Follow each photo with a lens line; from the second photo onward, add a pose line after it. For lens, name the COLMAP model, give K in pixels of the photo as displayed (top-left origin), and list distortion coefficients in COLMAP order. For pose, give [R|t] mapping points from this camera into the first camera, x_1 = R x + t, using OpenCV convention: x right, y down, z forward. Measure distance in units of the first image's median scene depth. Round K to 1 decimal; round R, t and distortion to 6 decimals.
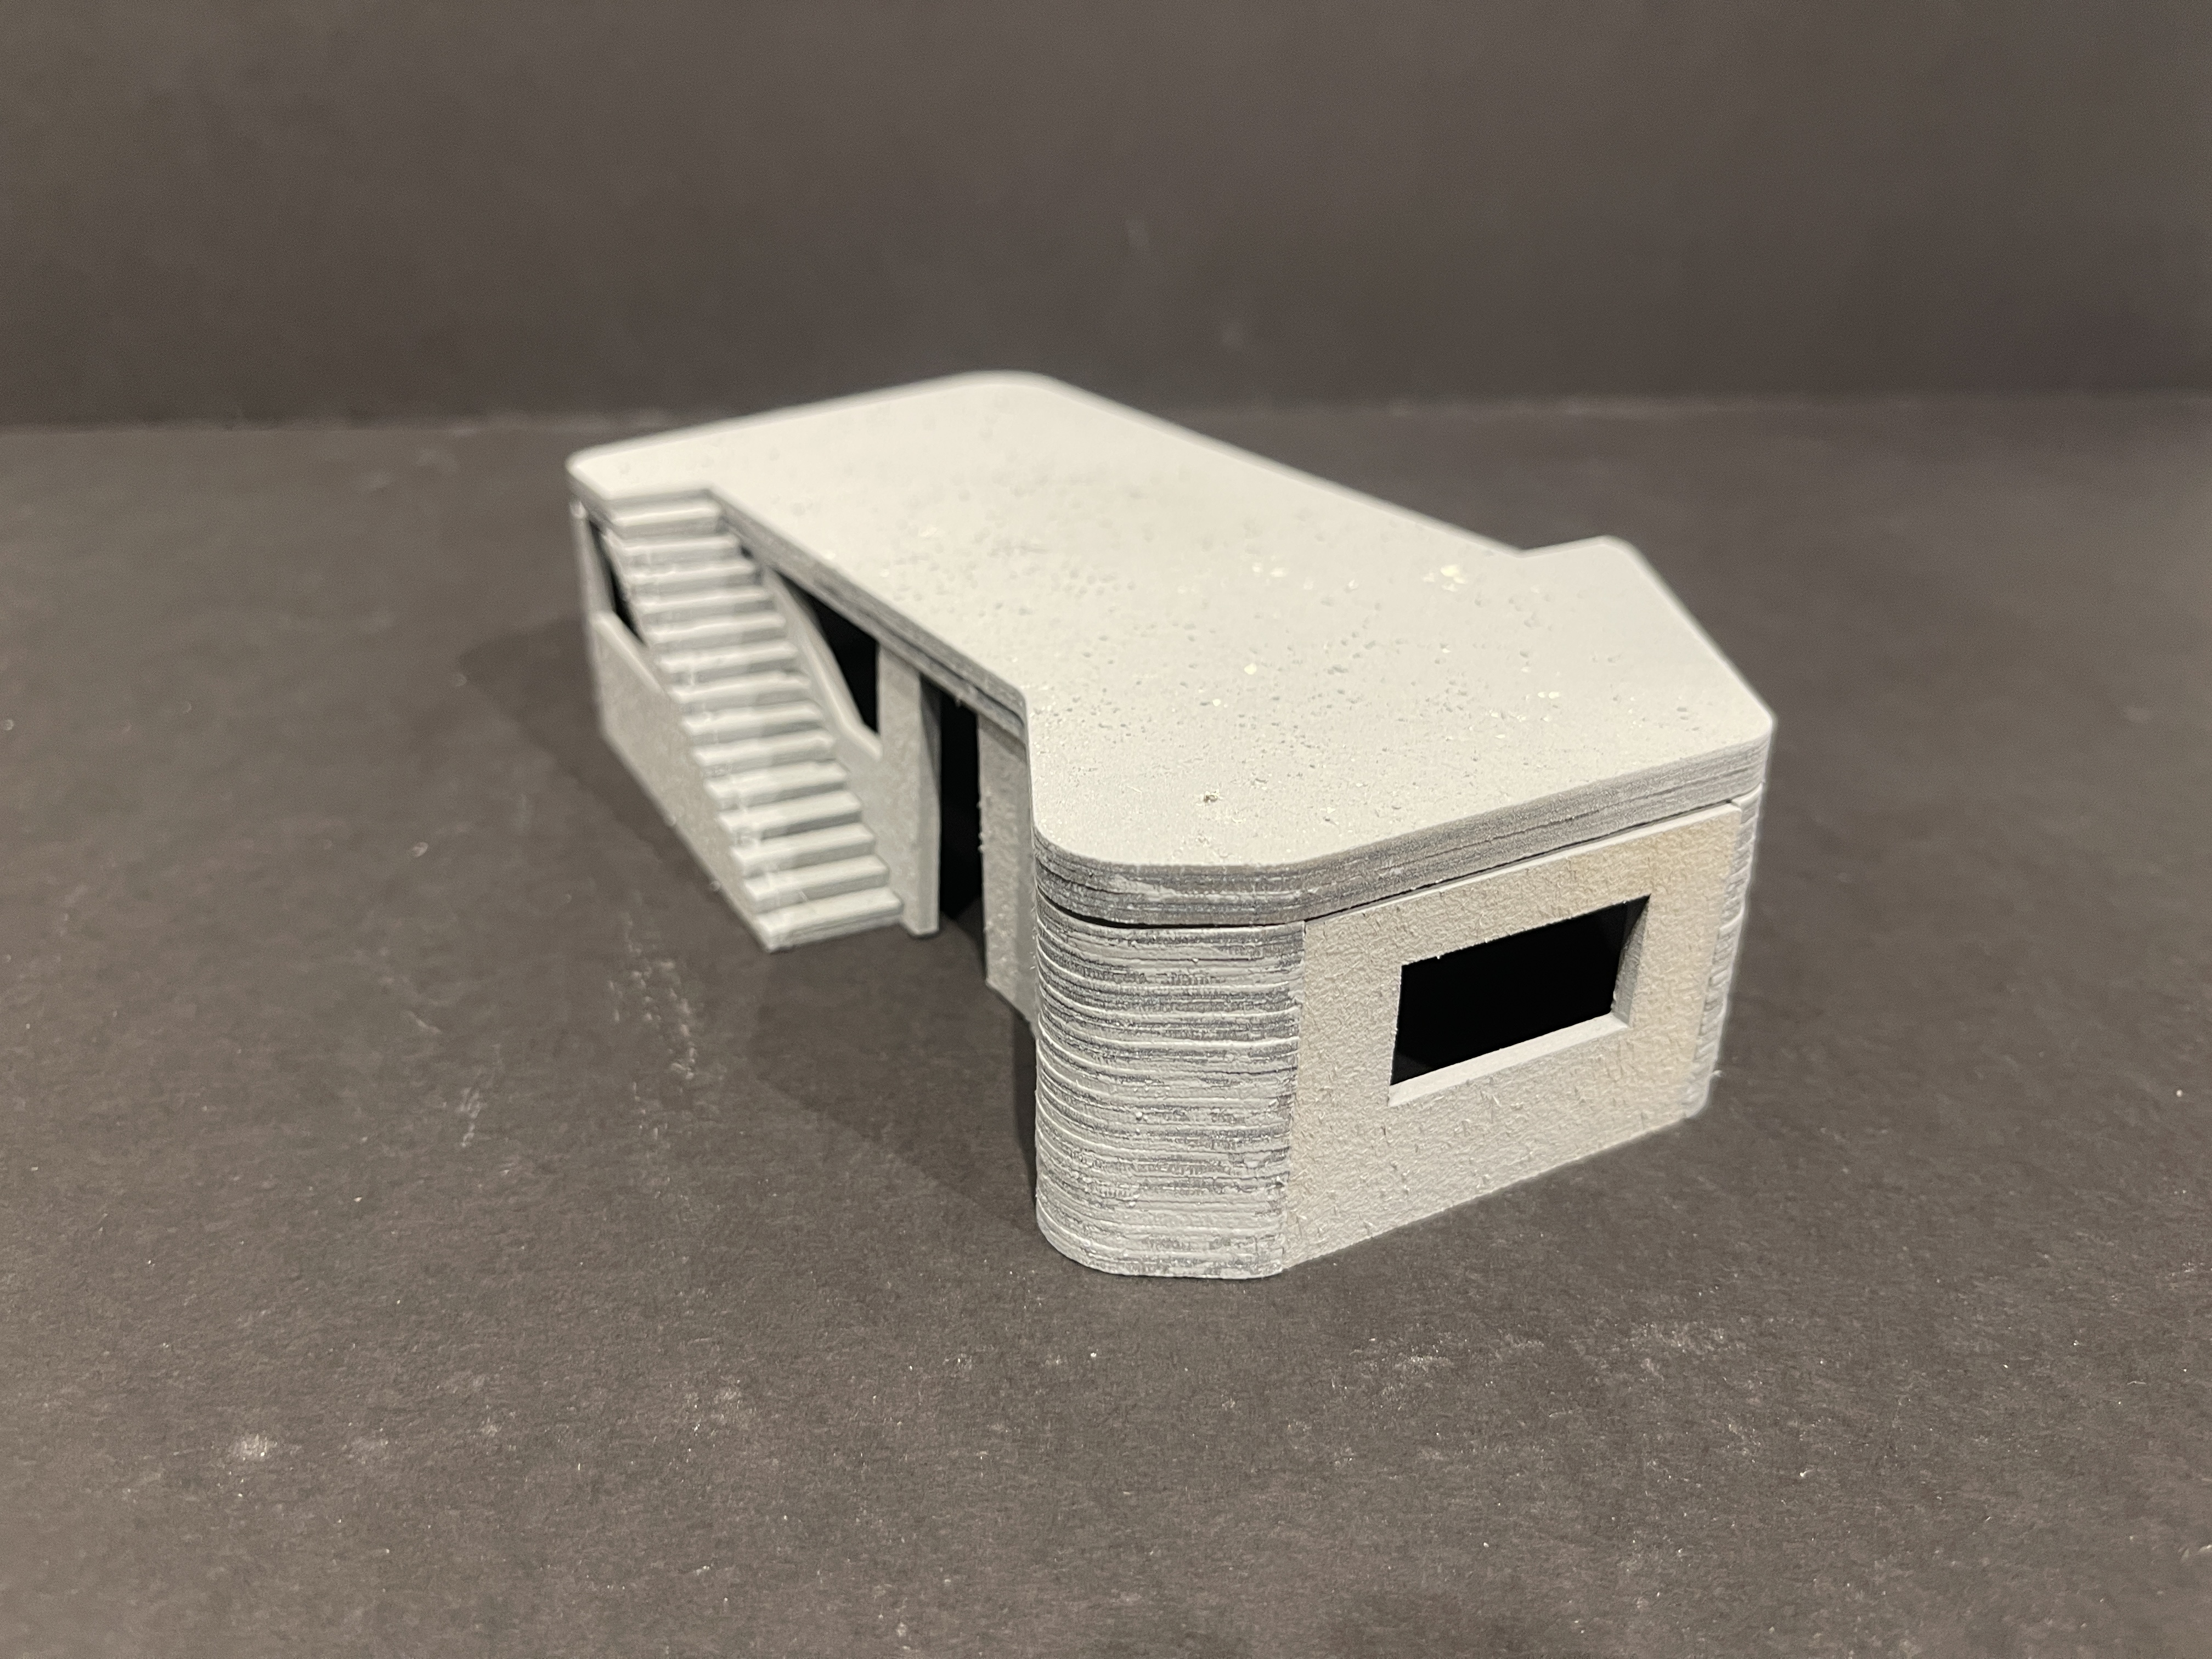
lens RADIAL K [[1764.4, 0, 1104.0], [0, 1764.4, 843.1], [0, 0, 1]] dist [0.011940, -0.040205]
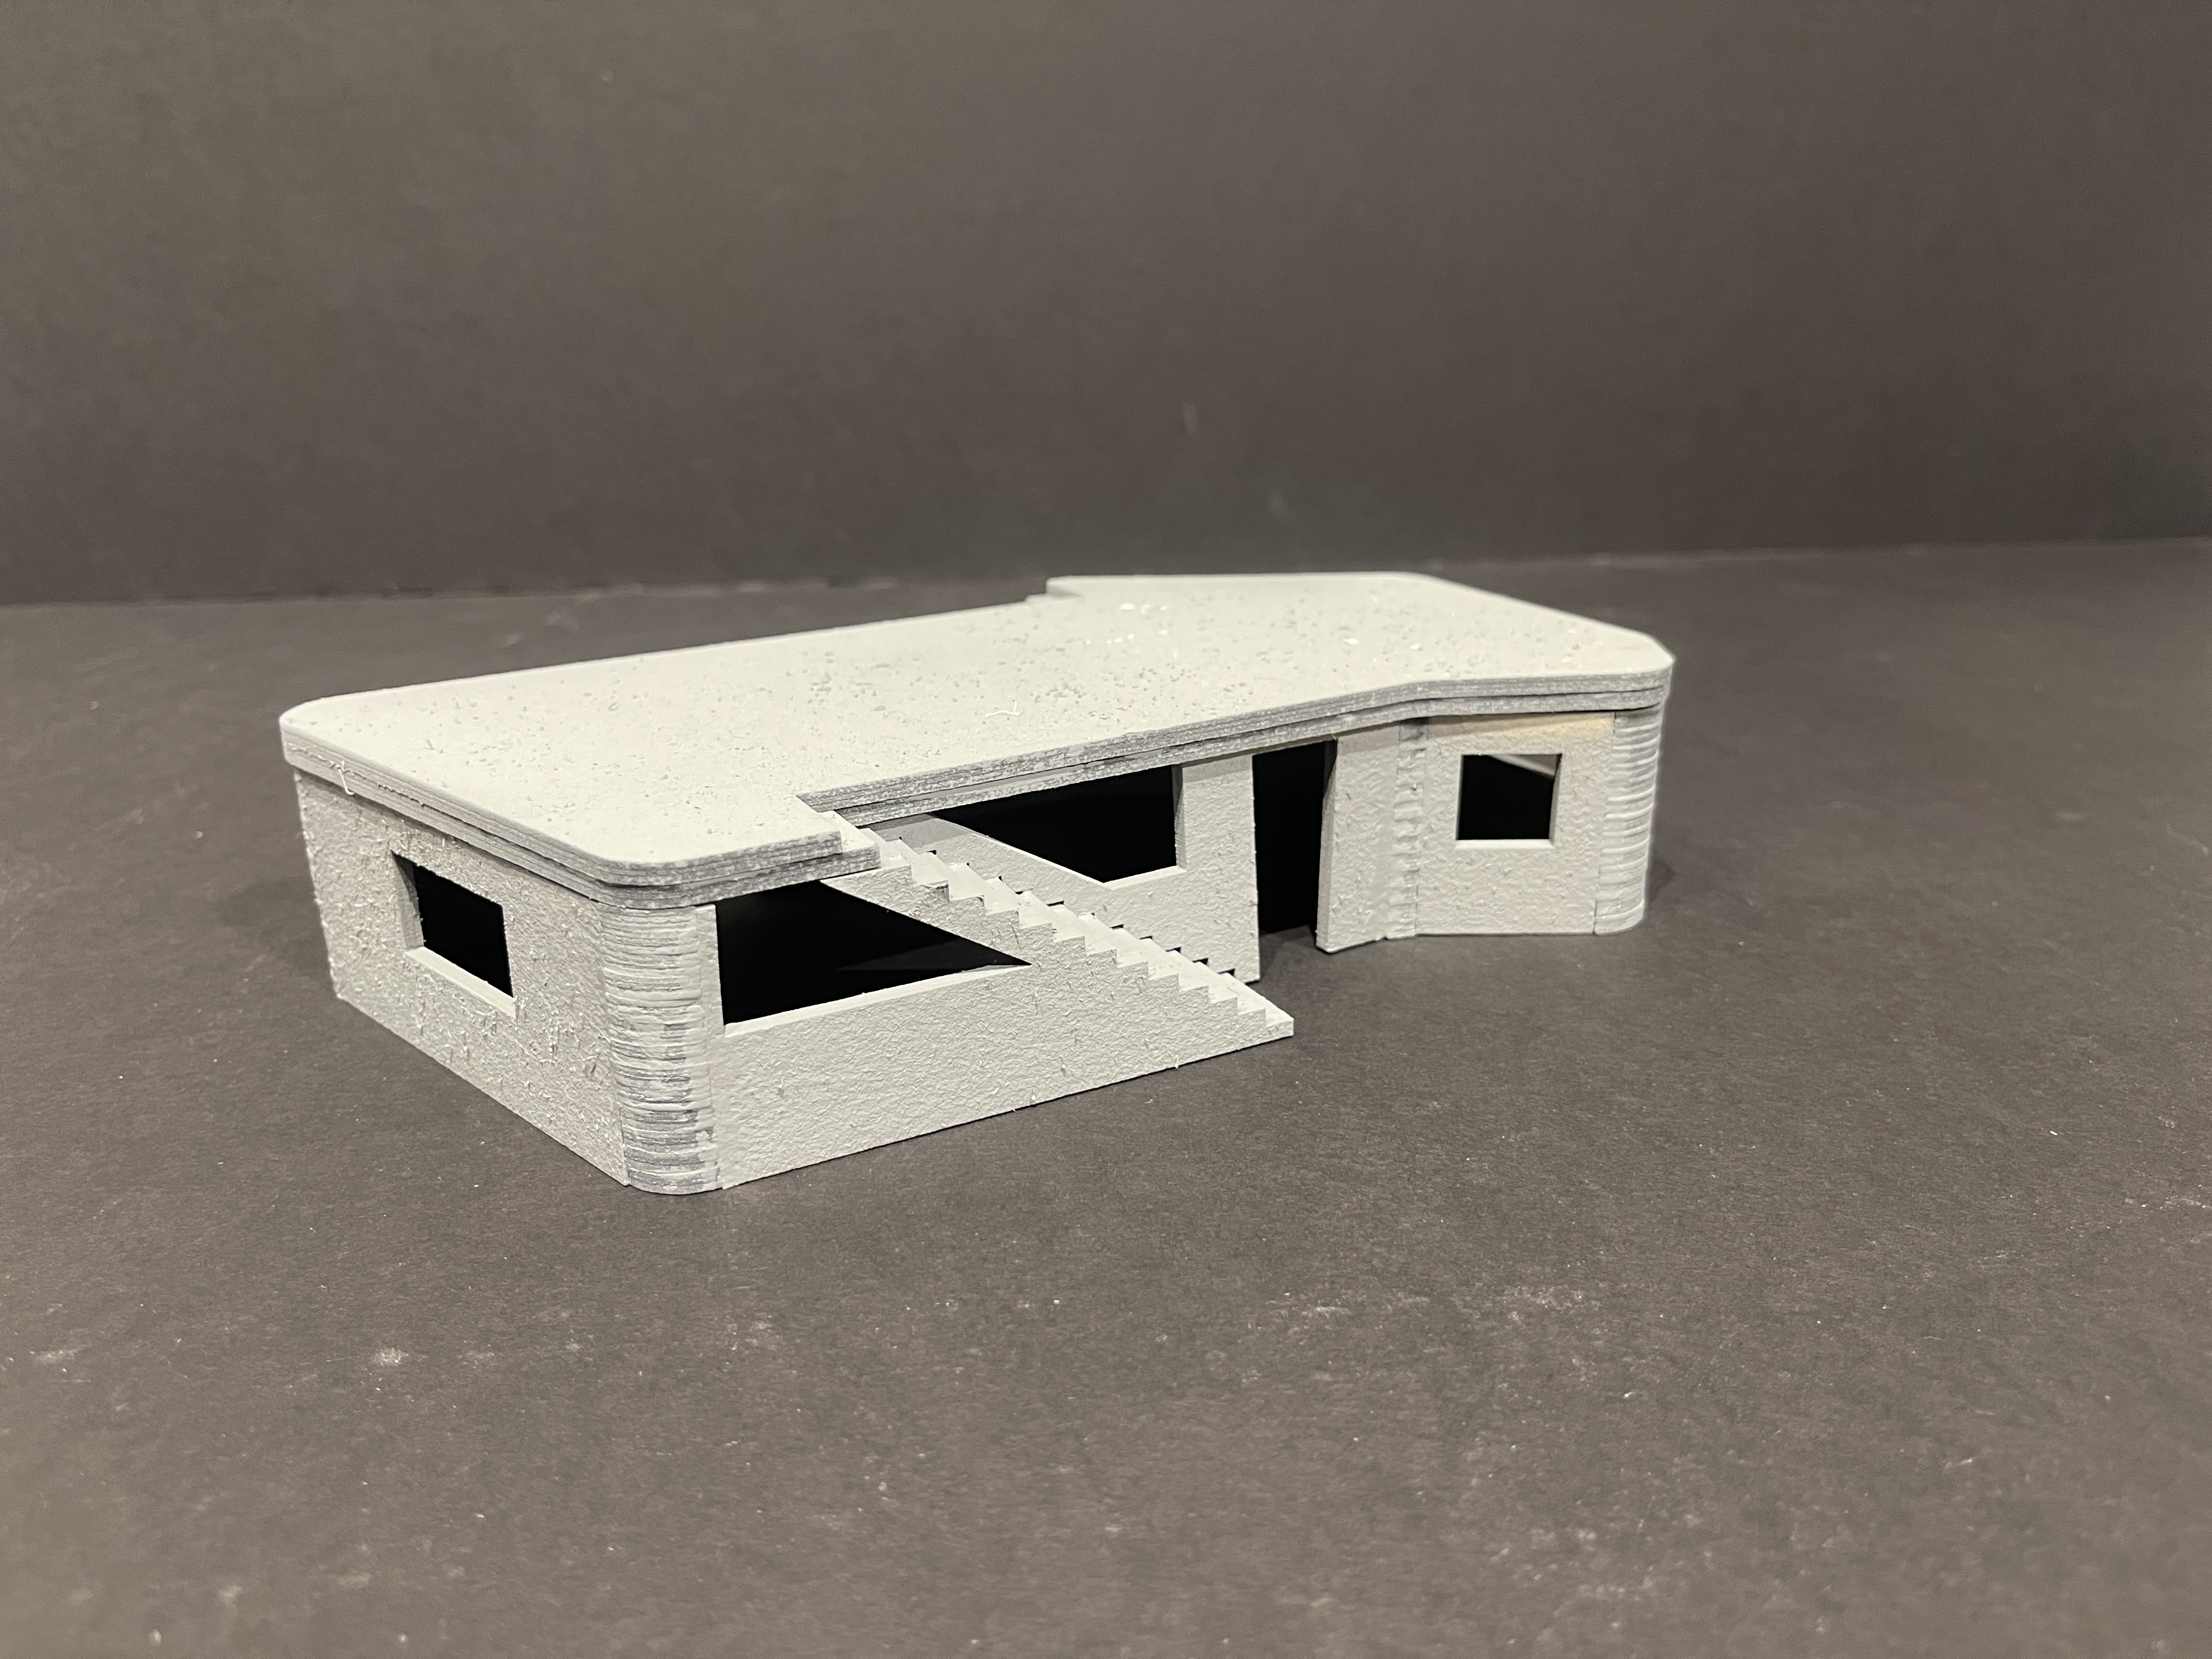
lens RADIAL K [[1764.4, 0, 1096.5], [0, 1764.4, 819.1], [0, 0, 1]] dist [0.011940, -0.040205]
pose [[0.997782, -0.005789, -0.066308, 0.103274], [-0.000975, 0.994833, -0.101525, 0.078769], [0.066553, 0.101364, 0.992621, -0.246218]]
